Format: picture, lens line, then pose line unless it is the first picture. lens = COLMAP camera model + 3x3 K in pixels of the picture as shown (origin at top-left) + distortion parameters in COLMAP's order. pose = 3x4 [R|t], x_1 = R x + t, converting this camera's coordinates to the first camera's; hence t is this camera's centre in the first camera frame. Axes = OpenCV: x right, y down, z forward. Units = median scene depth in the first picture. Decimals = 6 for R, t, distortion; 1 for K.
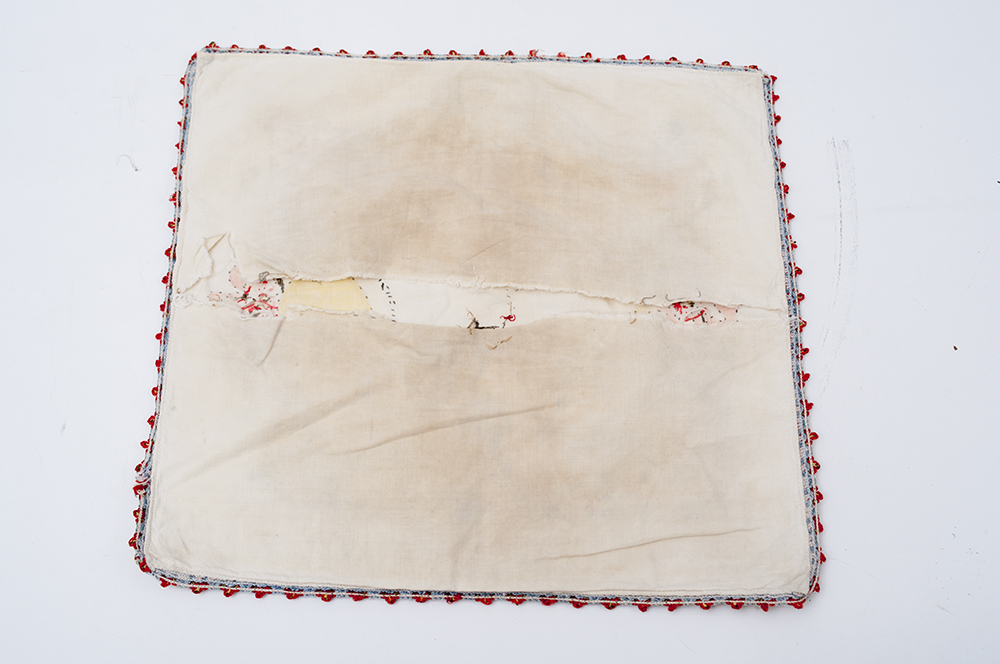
lens RADIAL K [[1543.8, 0, 501.7], [0, 1543.8, 331.5], [0, 0, 1]] dist [-0.141947, 0.000000]
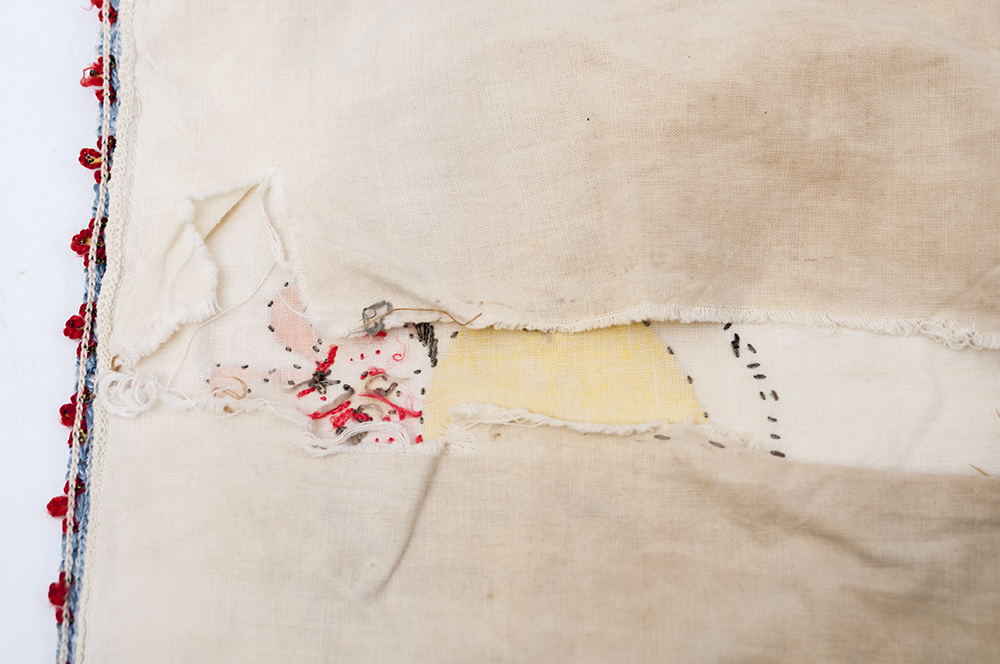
lens RADIAL K [[2666.7, 0, 498.6], [0, 2666.7, 332.3], [0, 0, 1]] dist [0.013374, 0.000000]
pose [[0.999442, -0.002301, -0.033310, -0.109612], [0.003010, 0.999769, 0.021272, -0.044606], [0.033254, -0.021360, 0.999219, 0.431781]]
